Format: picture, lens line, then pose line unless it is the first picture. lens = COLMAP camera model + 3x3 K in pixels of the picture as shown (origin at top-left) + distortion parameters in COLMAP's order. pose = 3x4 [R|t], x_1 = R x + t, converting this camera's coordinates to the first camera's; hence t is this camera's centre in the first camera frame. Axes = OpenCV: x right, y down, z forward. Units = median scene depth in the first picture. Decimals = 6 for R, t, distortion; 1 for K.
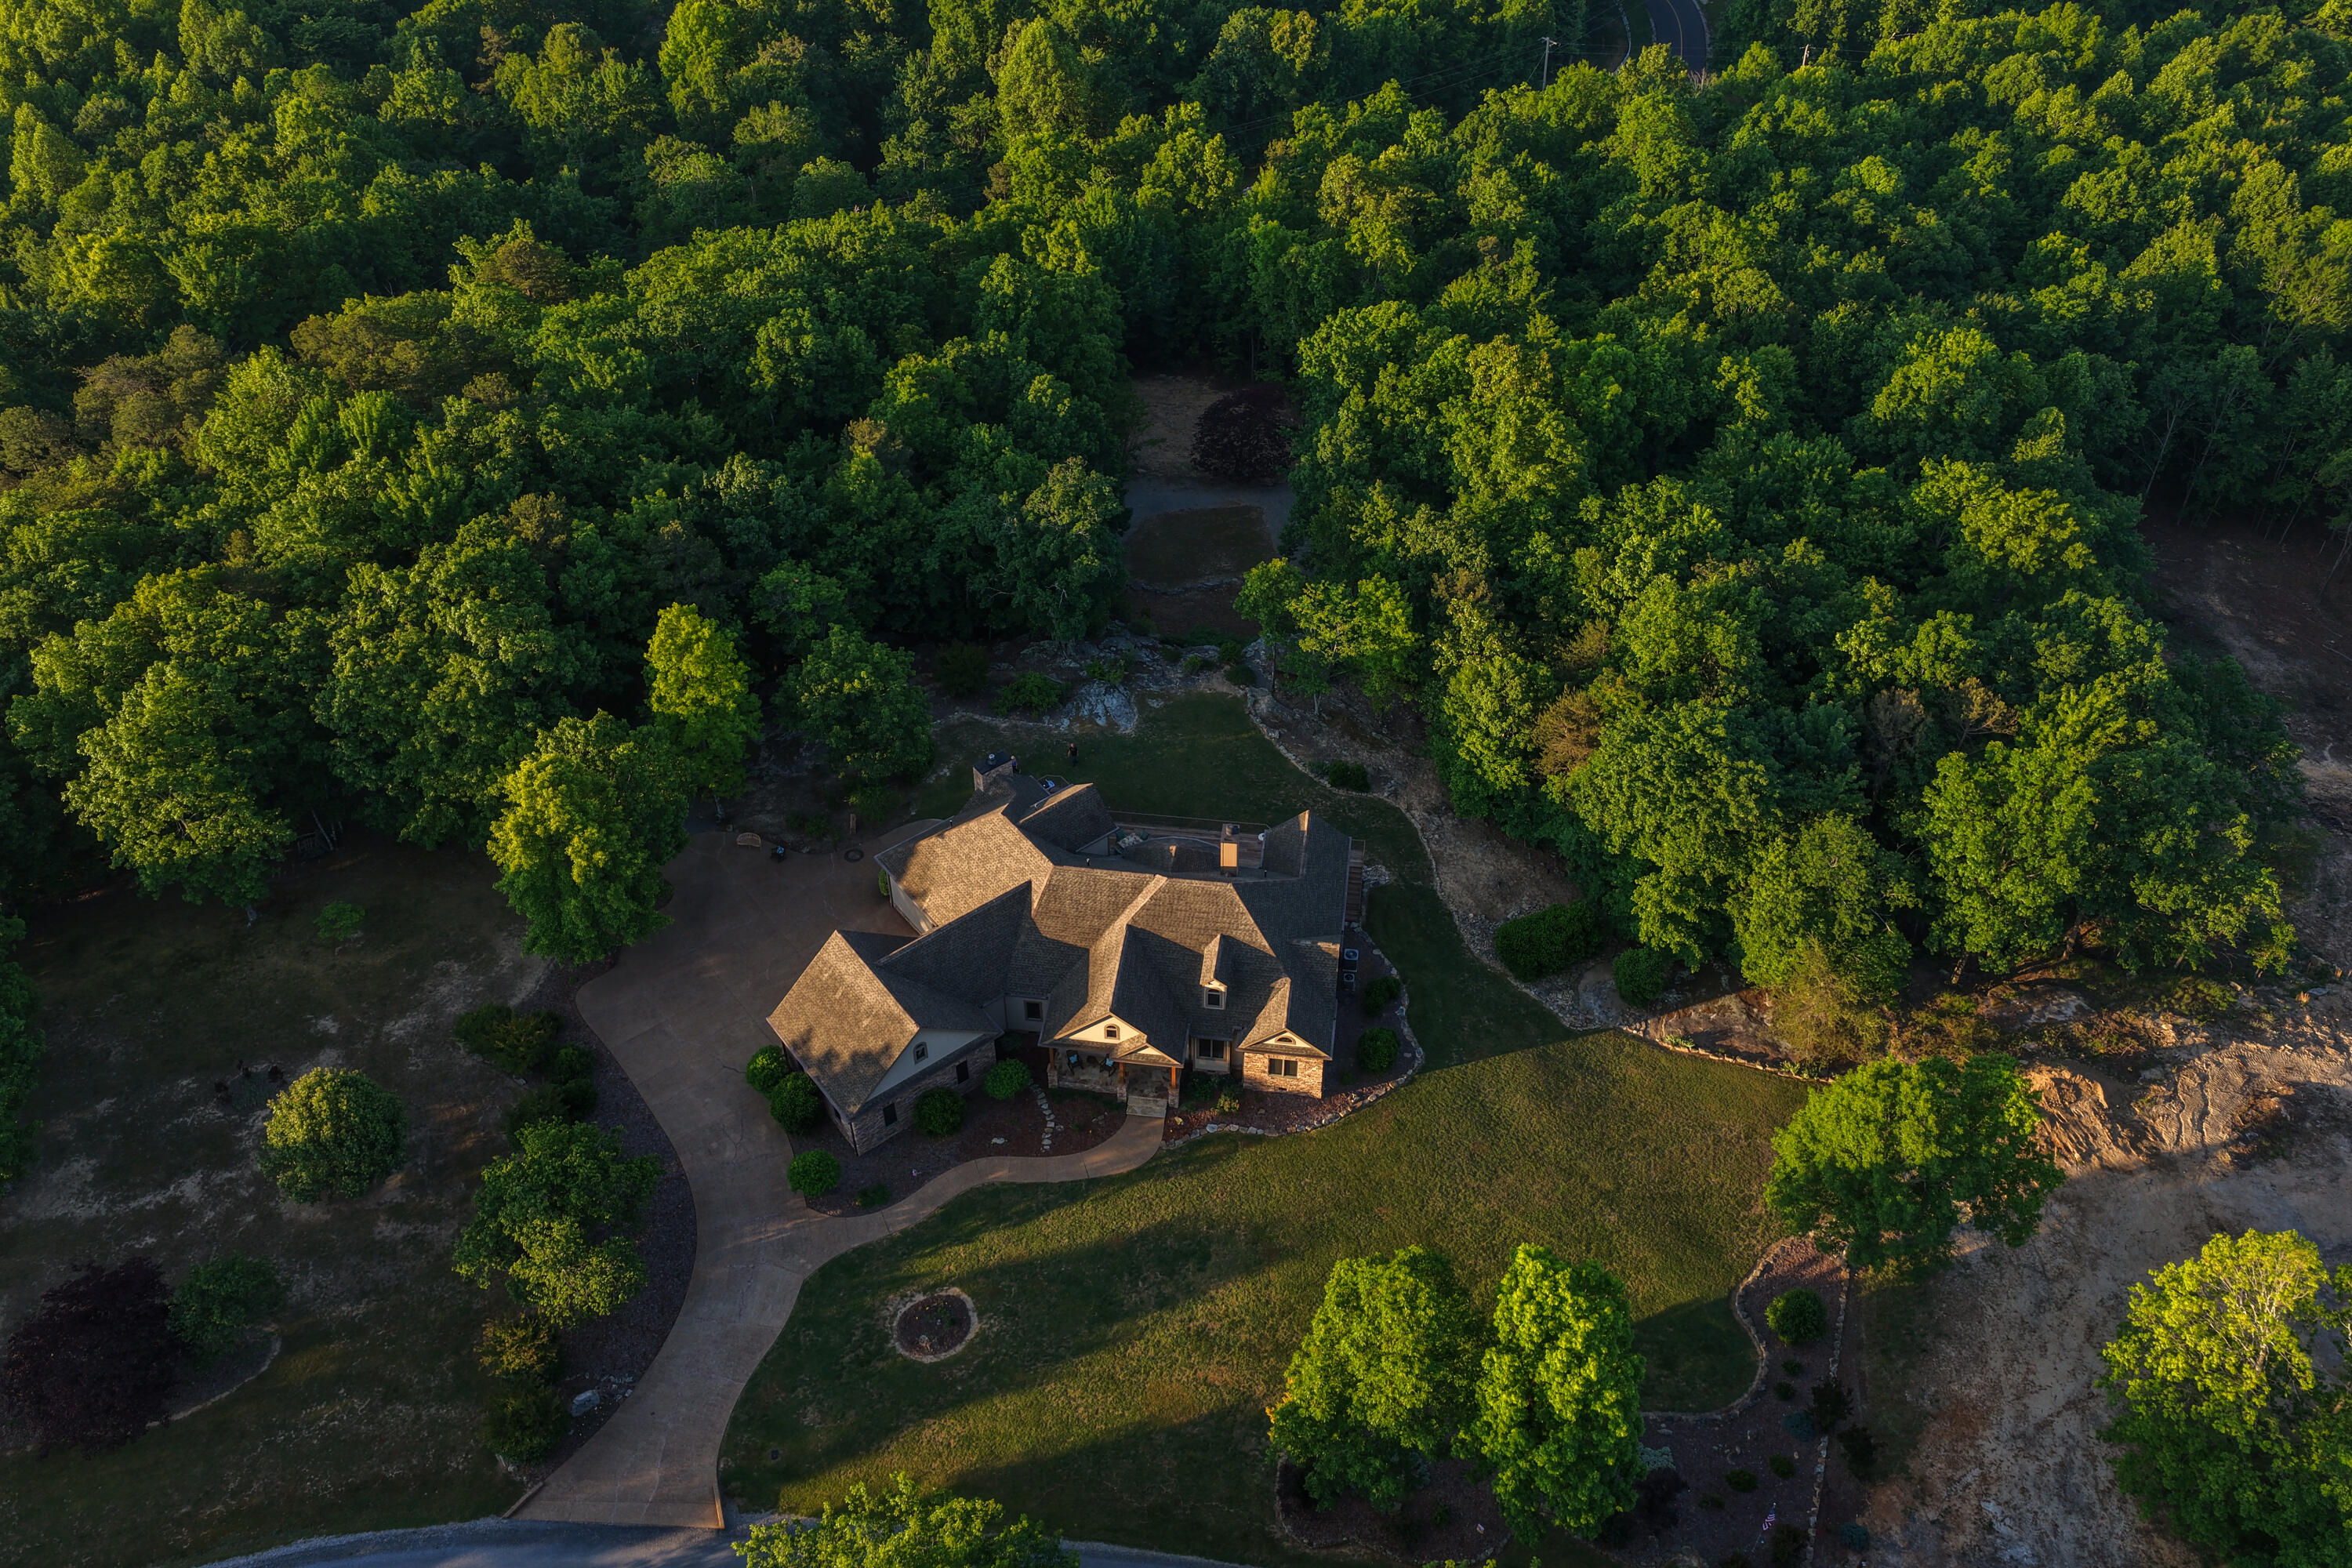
lens RADIAL K [[1934.3, 0, 1183.7], [0, 1934.3, 778.8], [0, 0, 1]] dist [-0.016020, 0.042122]
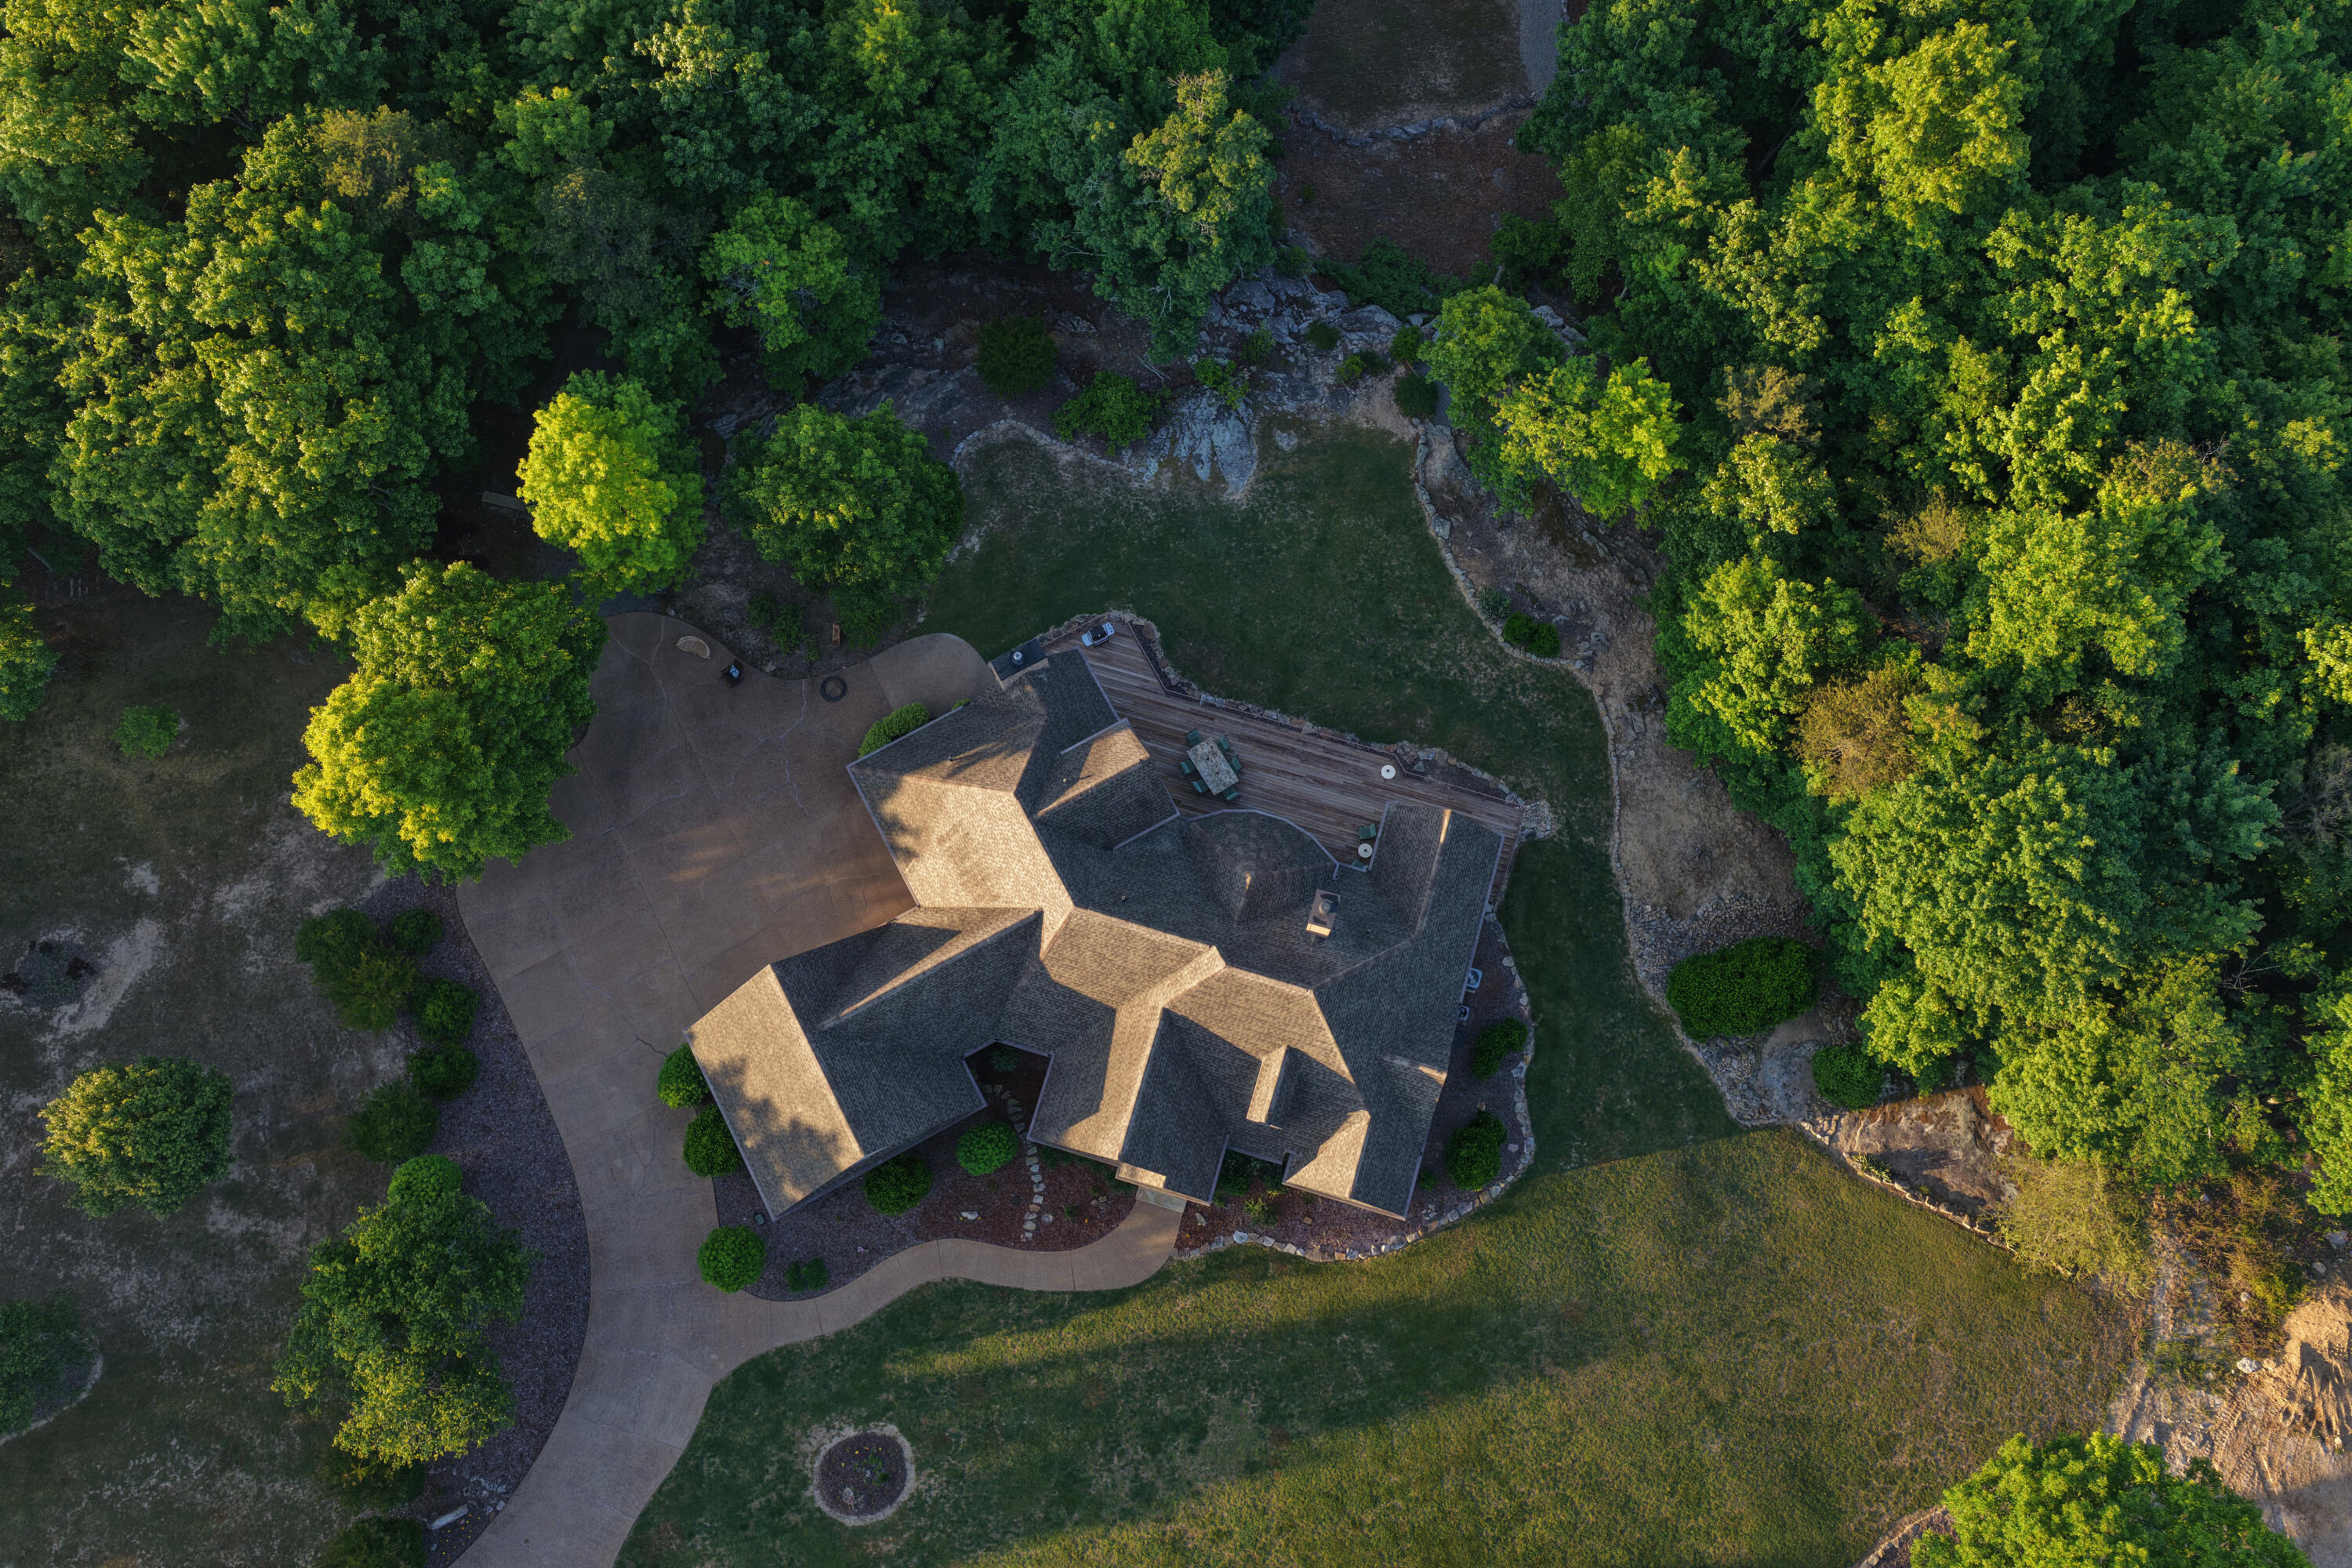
lens RADIAL K [[1934.3, 0, 1183.7], [0, 1934.3, 778.8], [0, 0, 1]] dist [-0.016020, 0.042122]
pose [[0.987160, 0.156266, -0.033092, -0.010640], [-0.113772, 0.833282, 0.541014, -0.378951], [0.112117, -0.530303, 0.840362, 0.417887]]
